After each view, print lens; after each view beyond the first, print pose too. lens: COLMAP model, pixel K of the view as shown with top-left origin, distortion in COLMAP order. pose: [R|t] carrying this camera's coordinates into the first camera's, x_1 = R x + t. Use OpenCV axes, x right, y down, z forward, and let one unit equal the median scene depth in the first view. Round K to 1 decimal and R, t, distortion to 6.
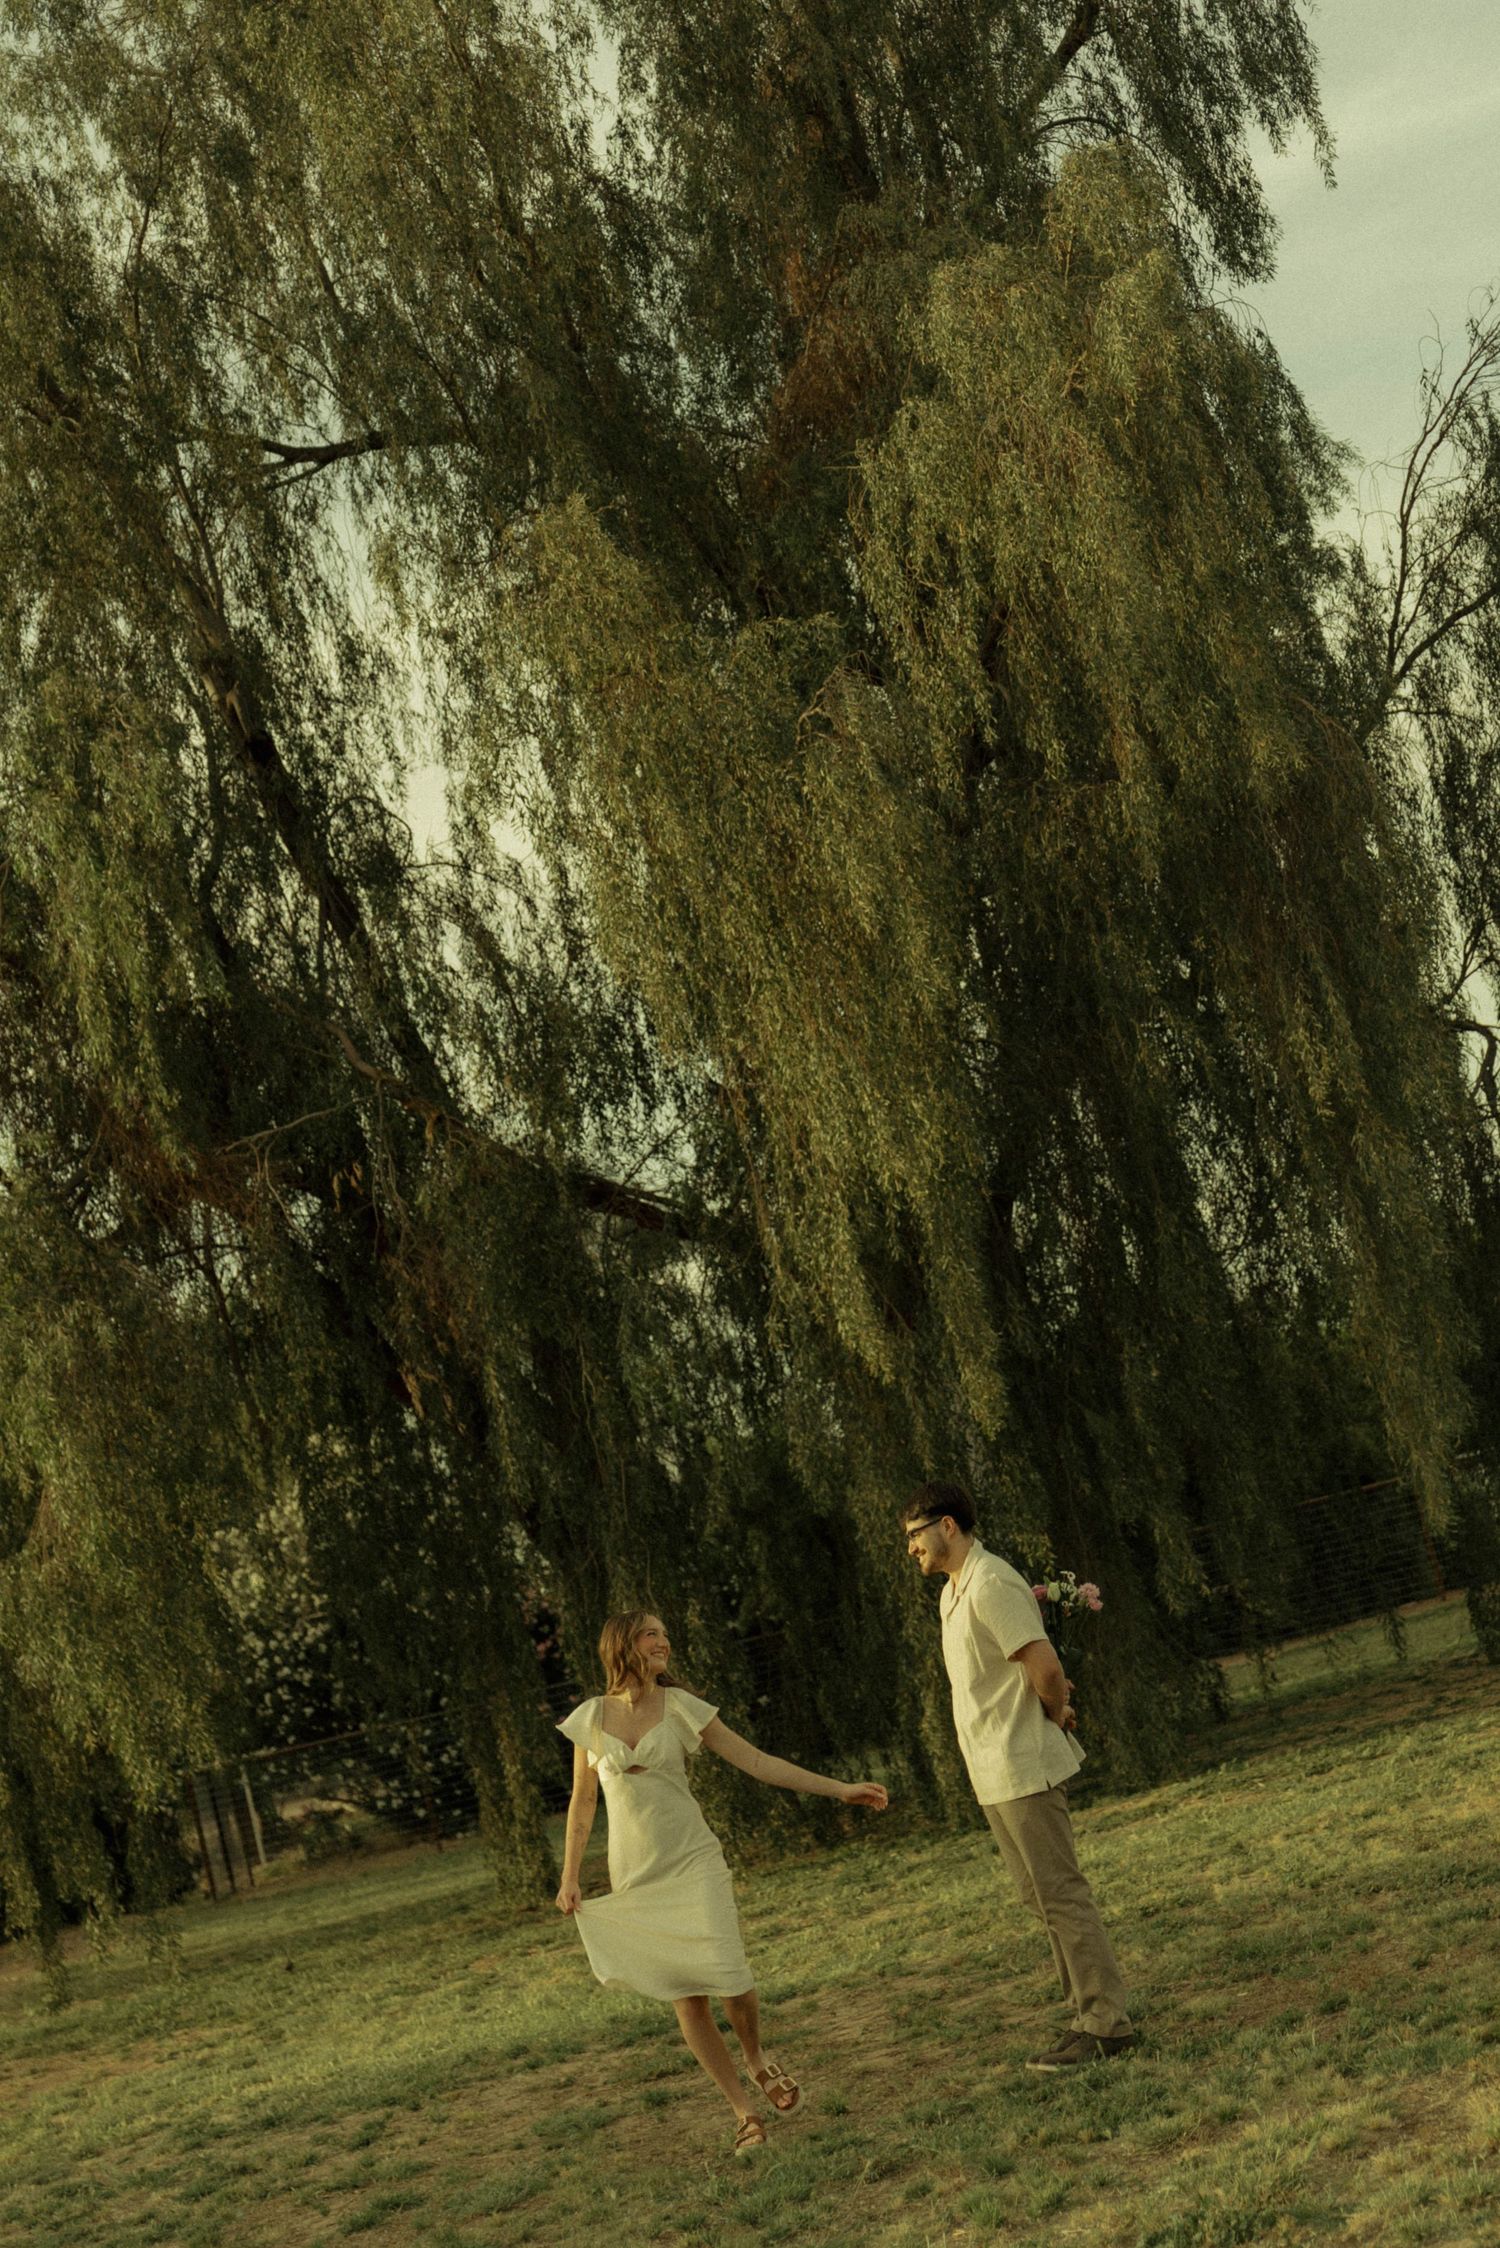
lens RADIAL K [[4370.9, 0, 725.6], [0, 4370.9, 1075.6], [0, 0, 1]] dist [-0.194849, 1.532098]
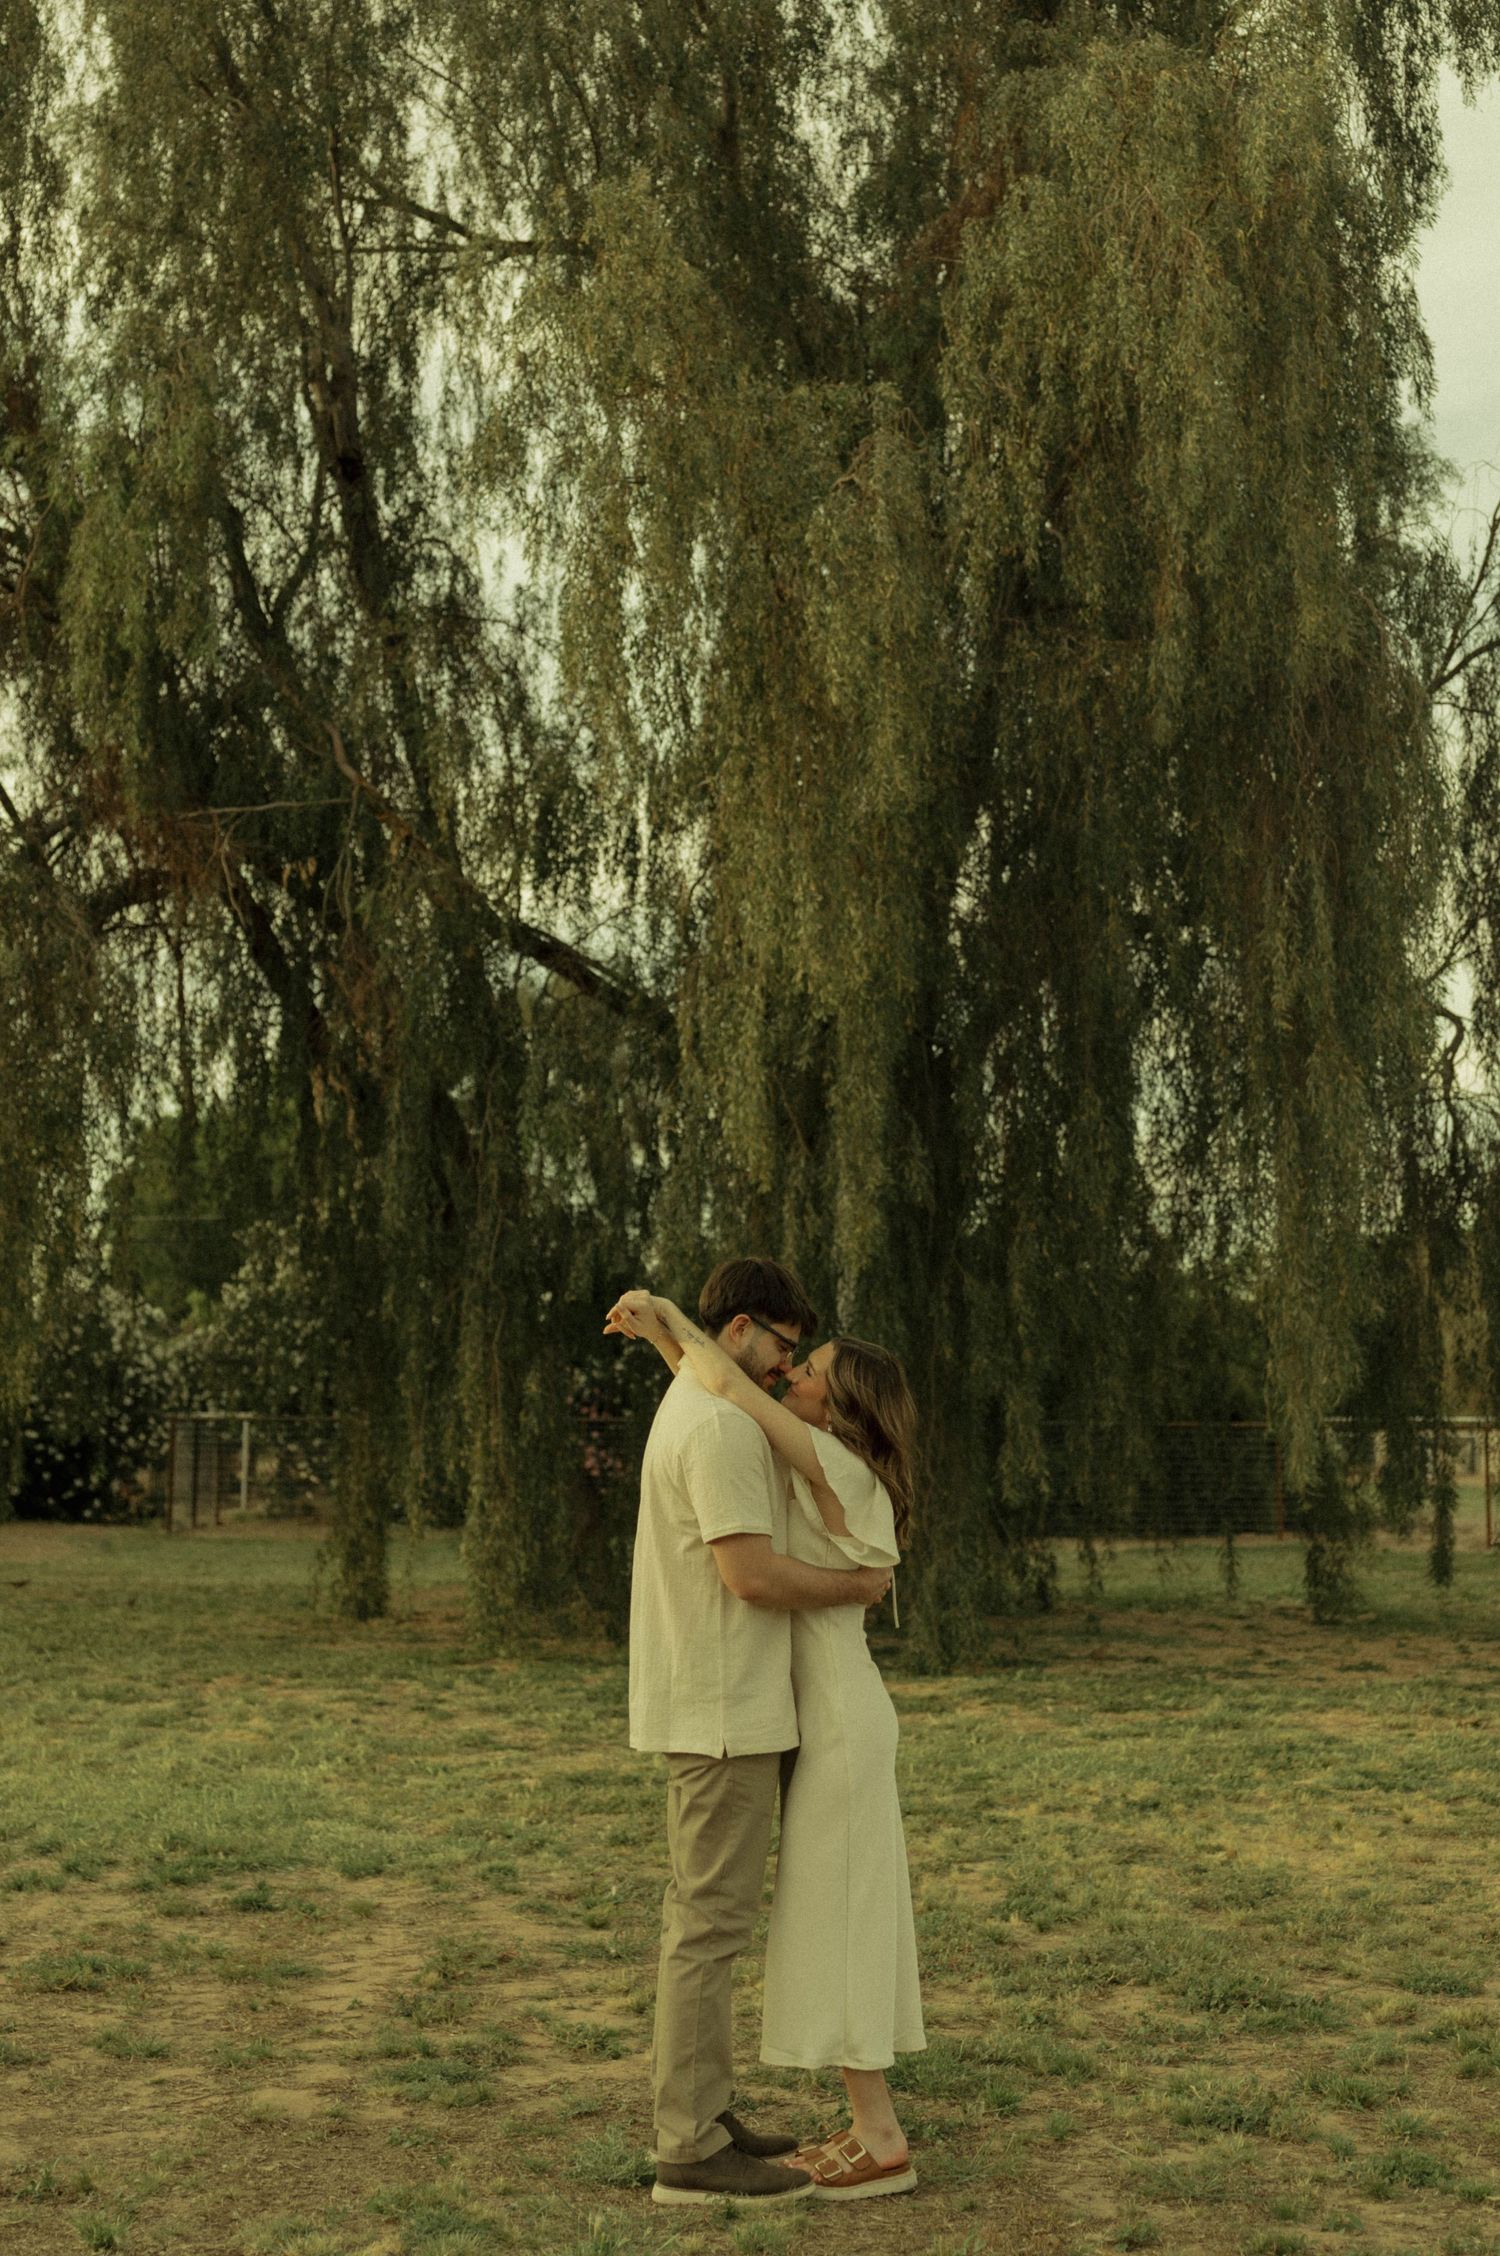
lens RADIAL K [[3156.1, 0, 654.9], [0, 3156.1, 1022.7], [0, 0, 1]] dist [0.193947, -0.925685]
pose [[0.970344, 0.234640, -0.058108, 0.037242], [-0.234125, 0.972081, 0.015617, 0.023801], [0.060150, -0.001550, 0.998188, 0.252804]]
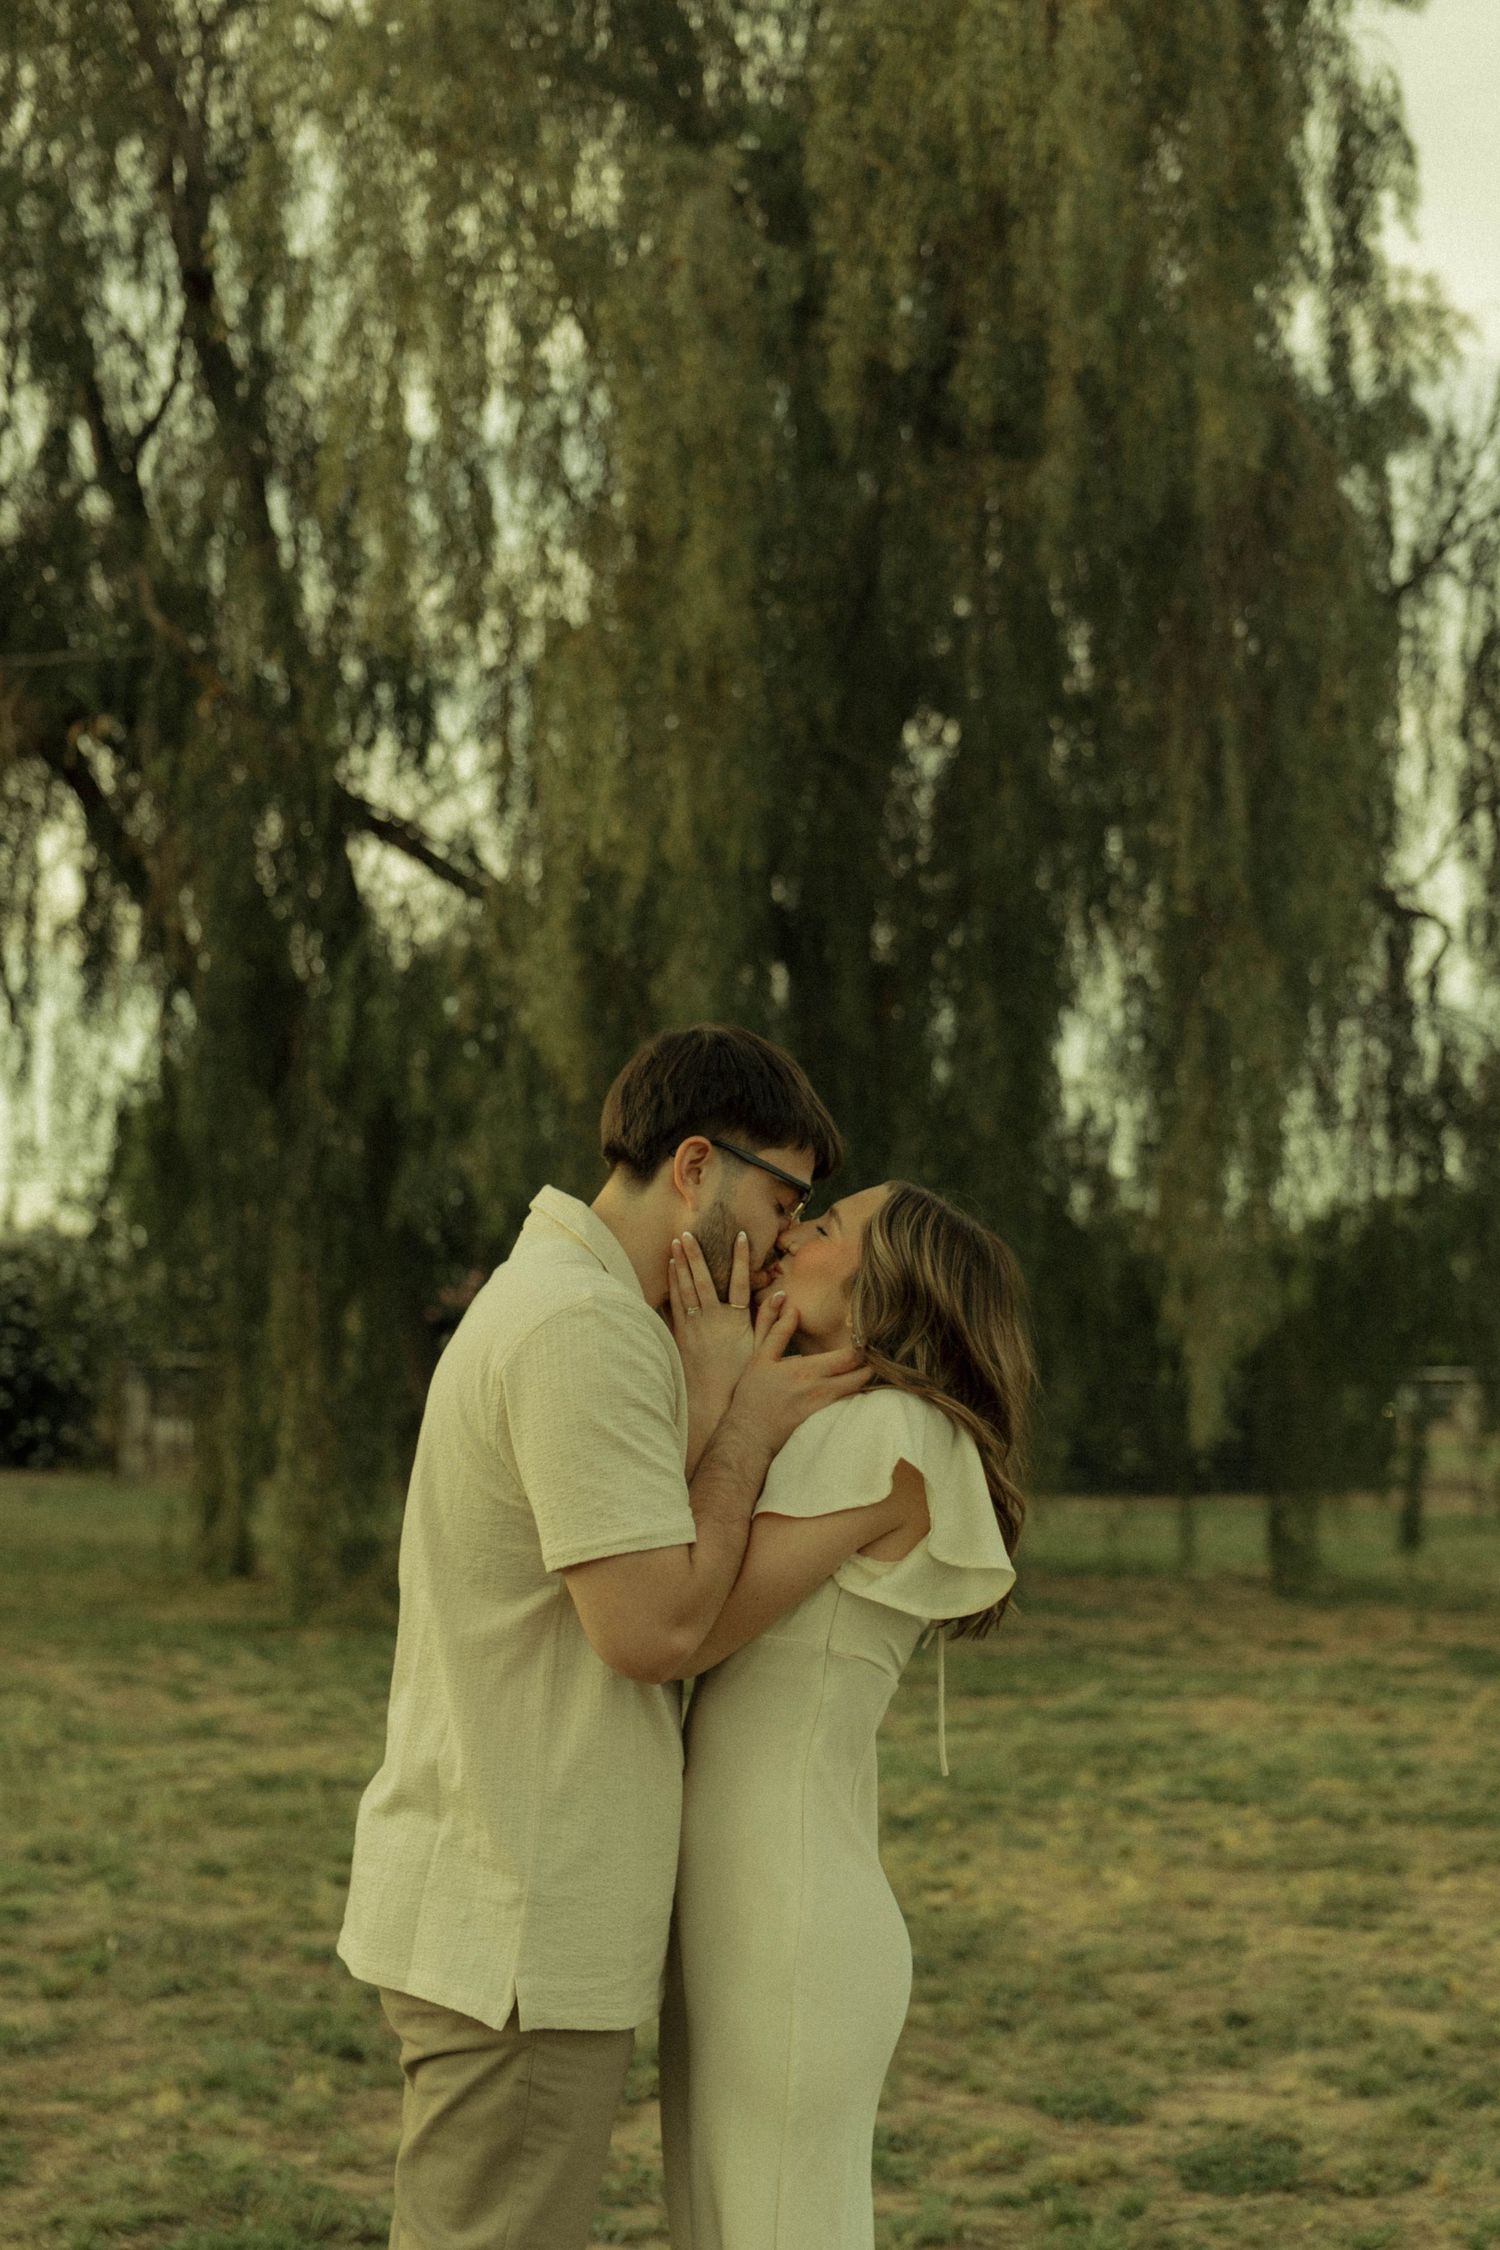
lens RADIAL K [[3219.1, 0, 750.0], [0, 3219.1, 1125.0], [0, 0, 1]] dist [-0.035441, 0.215127]
pose [[0.968023, 0.245829, -0.049995, 0.080539], [-0.242637, 0.968117, 0.062258, 0.024533], [0.063706, -0.048137, 0.996807, 0.327766]]
